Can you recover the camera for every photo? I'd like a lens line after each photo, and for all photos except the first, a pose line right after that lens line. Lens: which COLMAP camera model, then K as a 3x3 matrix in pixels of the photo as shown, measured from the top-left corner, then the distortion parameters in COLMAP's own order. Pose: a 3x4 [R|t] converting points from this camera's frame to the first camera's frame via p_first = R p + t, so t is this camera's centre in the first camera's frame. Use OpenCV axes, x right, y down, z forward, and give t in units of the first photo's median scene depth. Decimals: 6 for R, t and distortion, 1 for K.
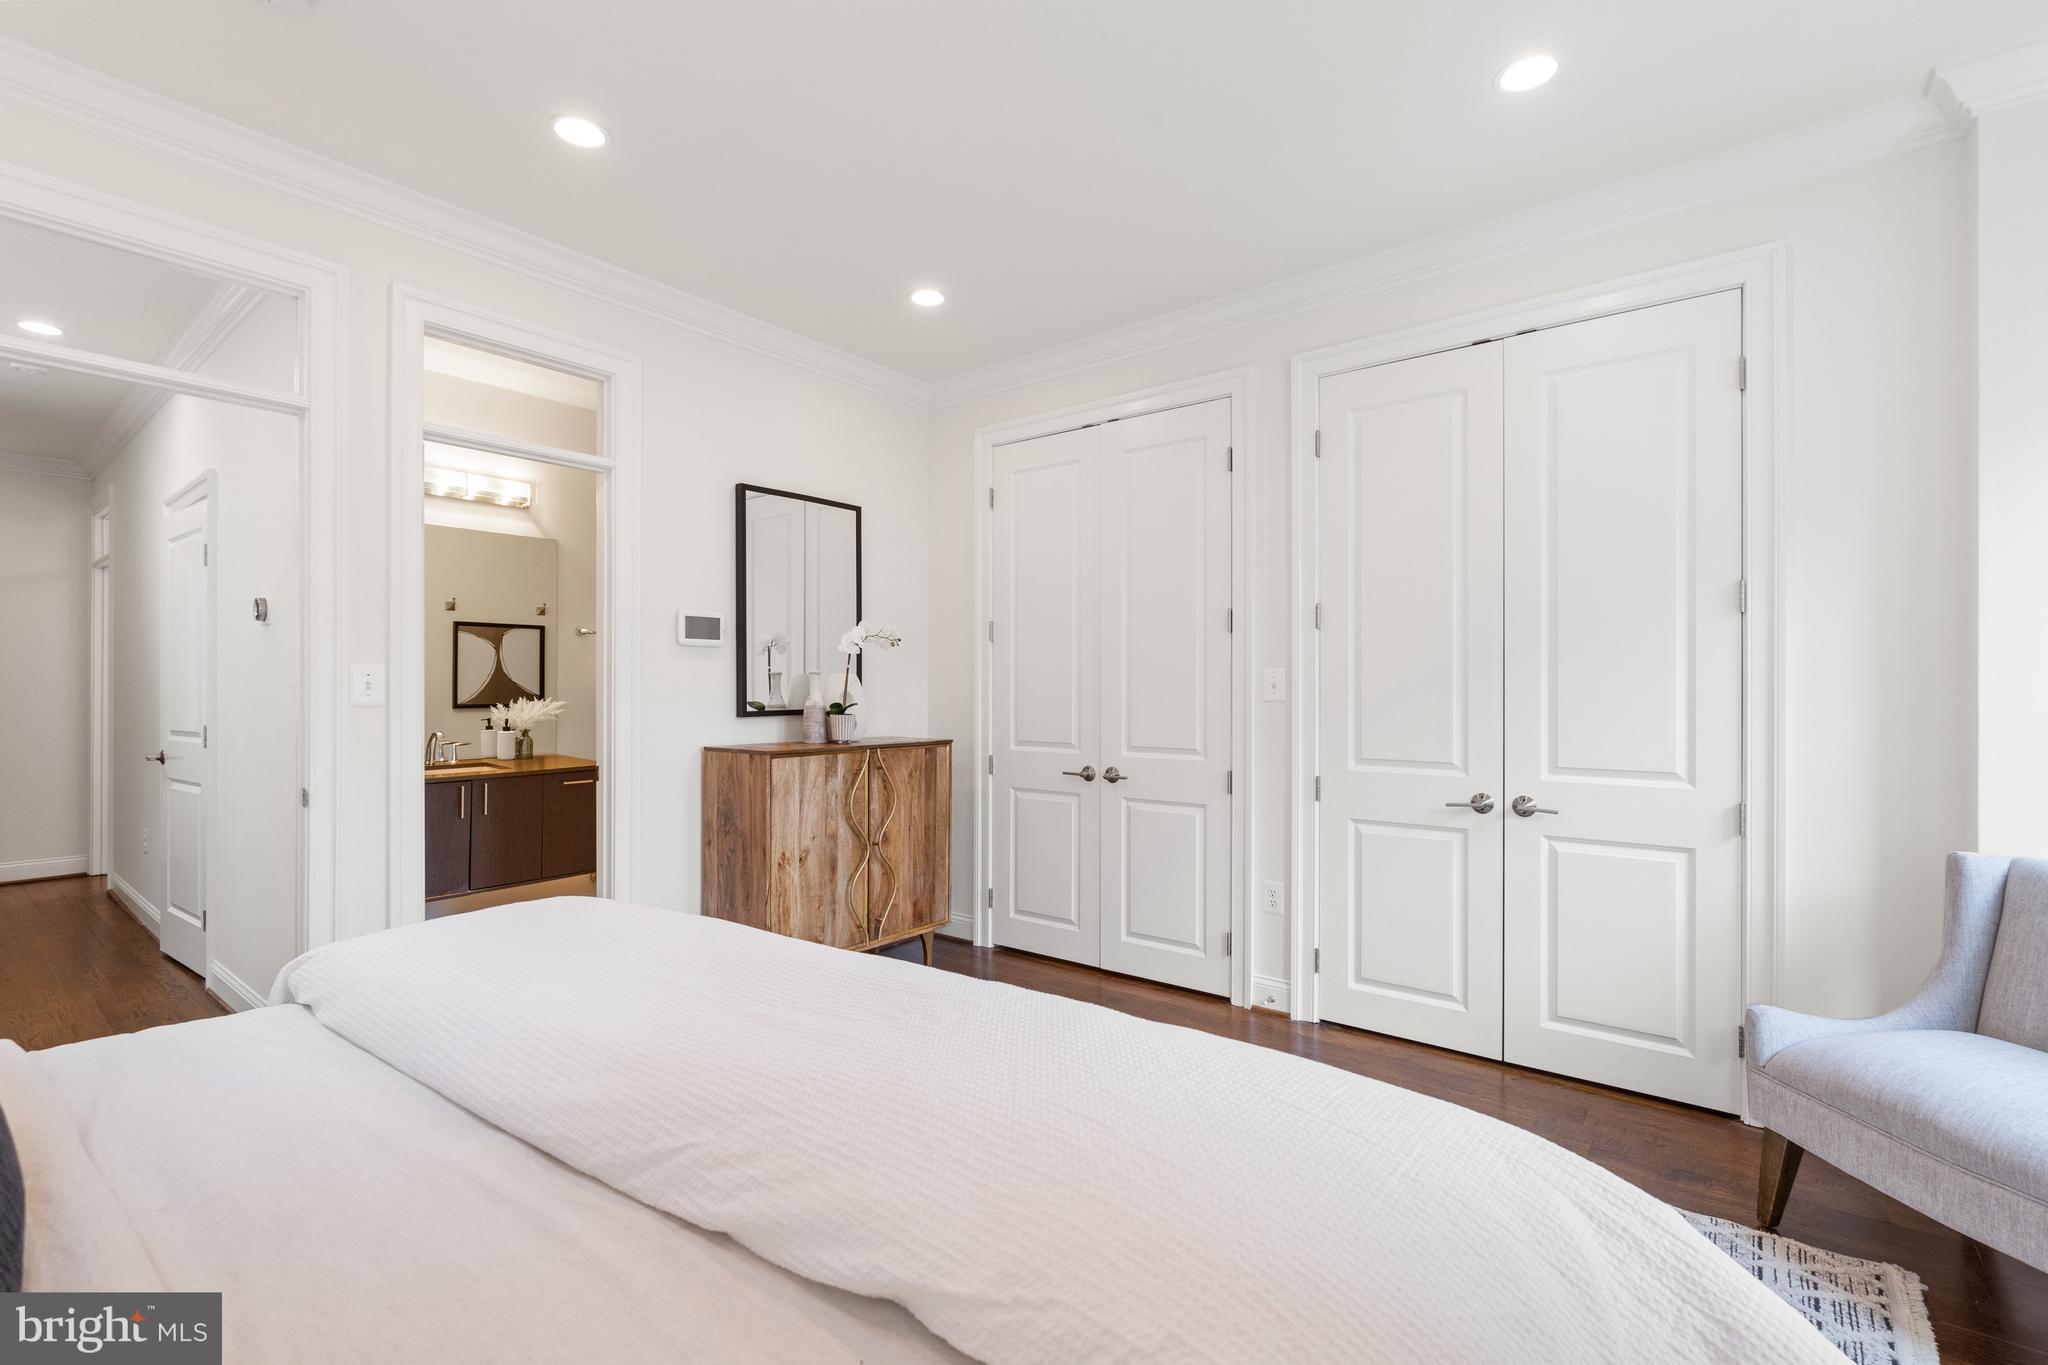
lens RADIAL K [[914.5, 0, 1026.8], [0, 914.5, 678.5], [0, 0, 1]] dist [-0.005933, 0.000330]
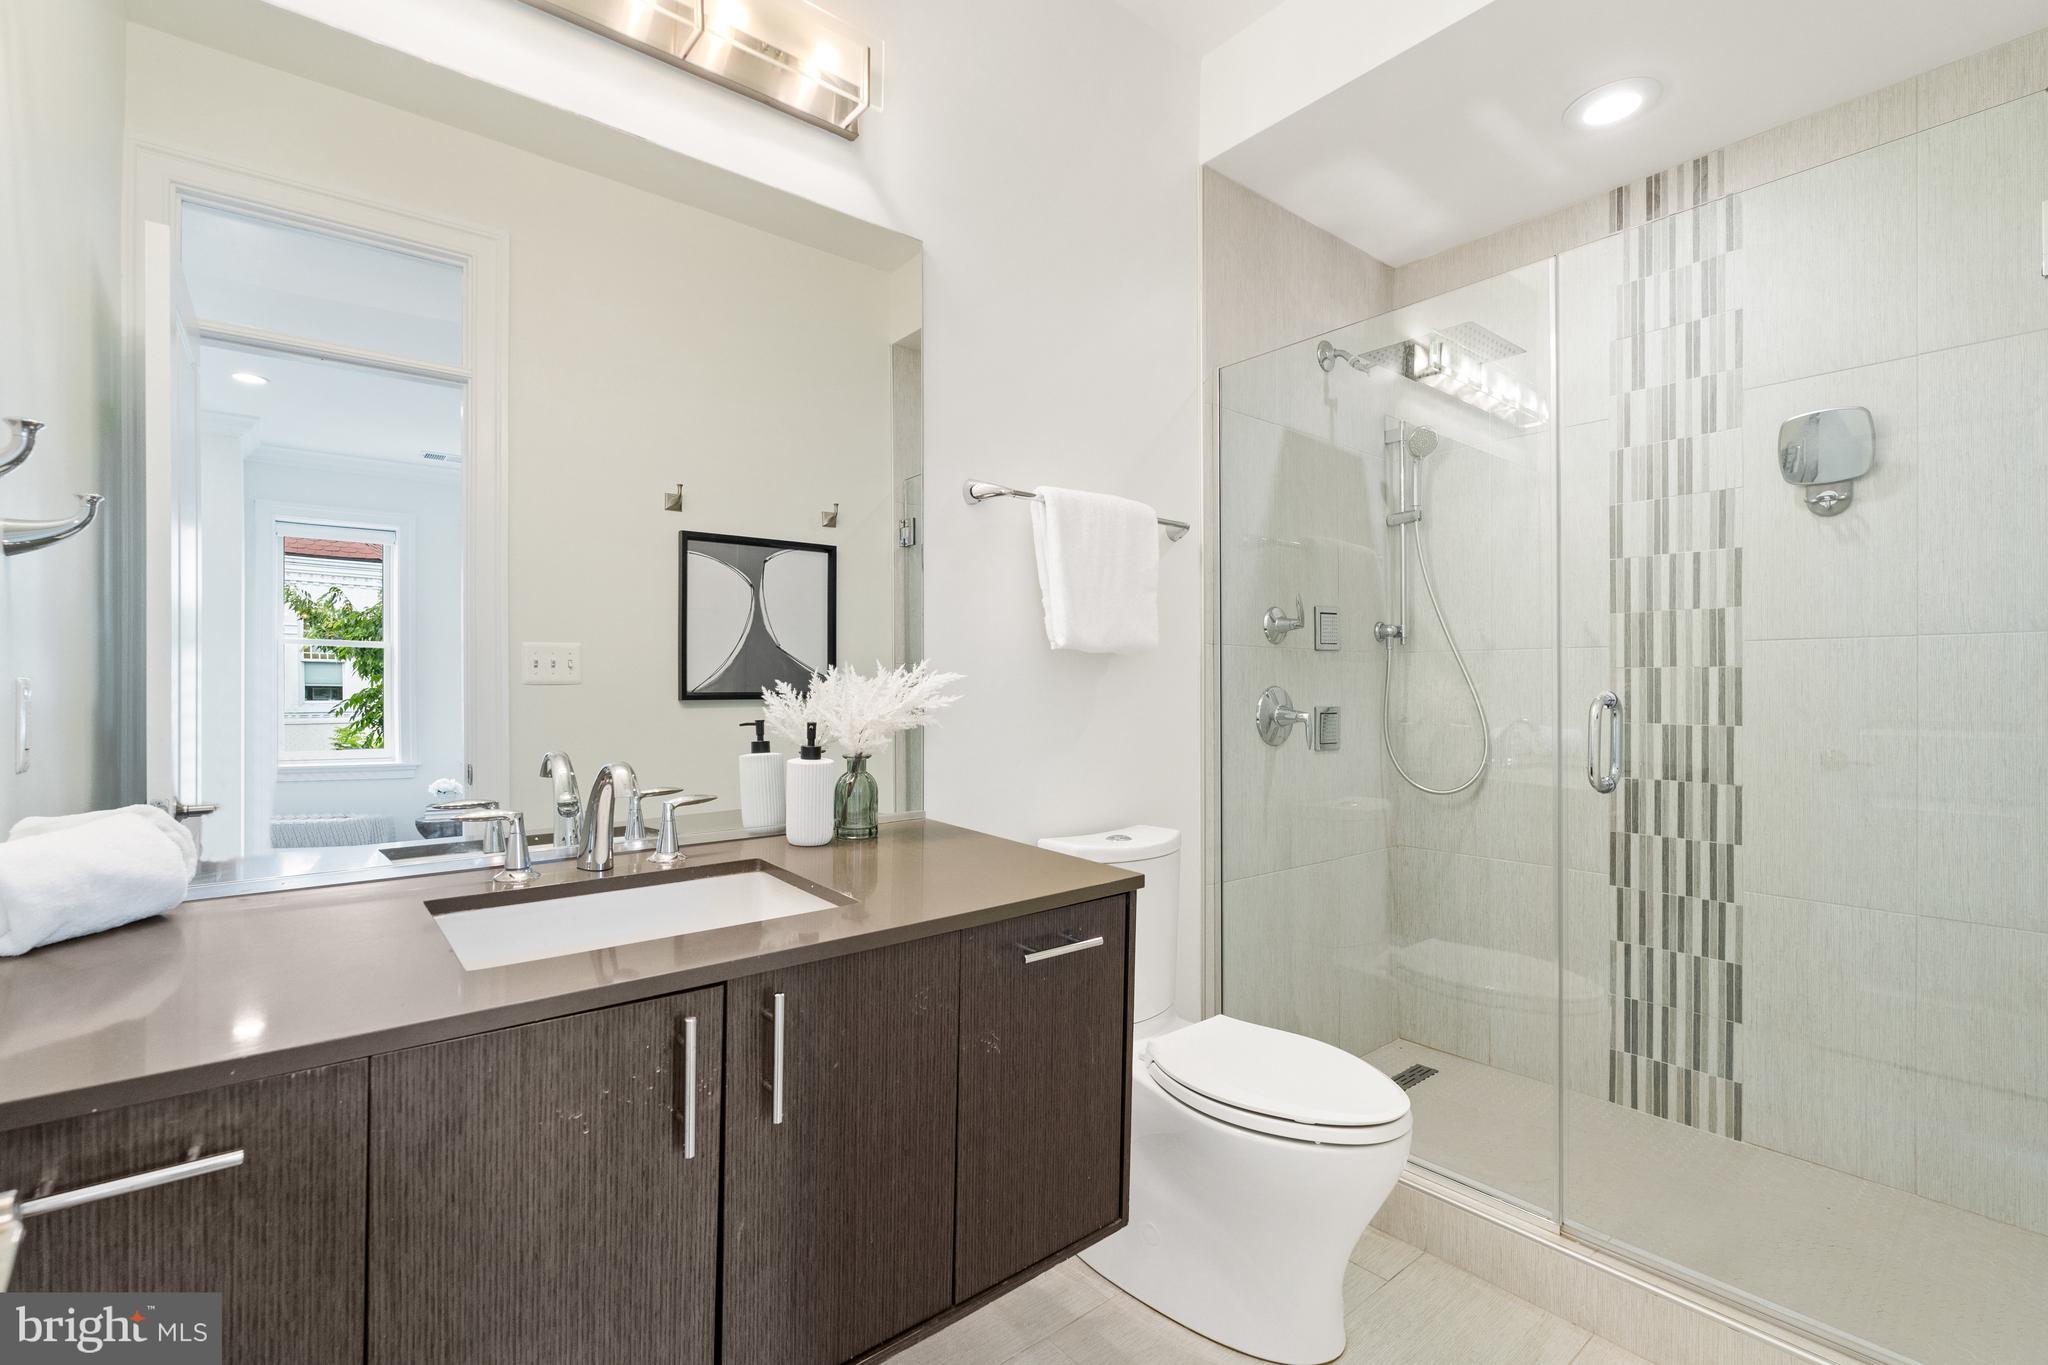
lens RADIAL K [[914.5, 0, 1030.0], [0, 914.5, 686.8], [0, 0, 1]] dist [-0.005933, 0.000330]
pose [[0.978799, 0.001136, -0.204820, -0.325943], [0.000152, 0.999980, 0.006272, 0.021988], [0.204824, -0.006171, 0.978779, 0.530390]]
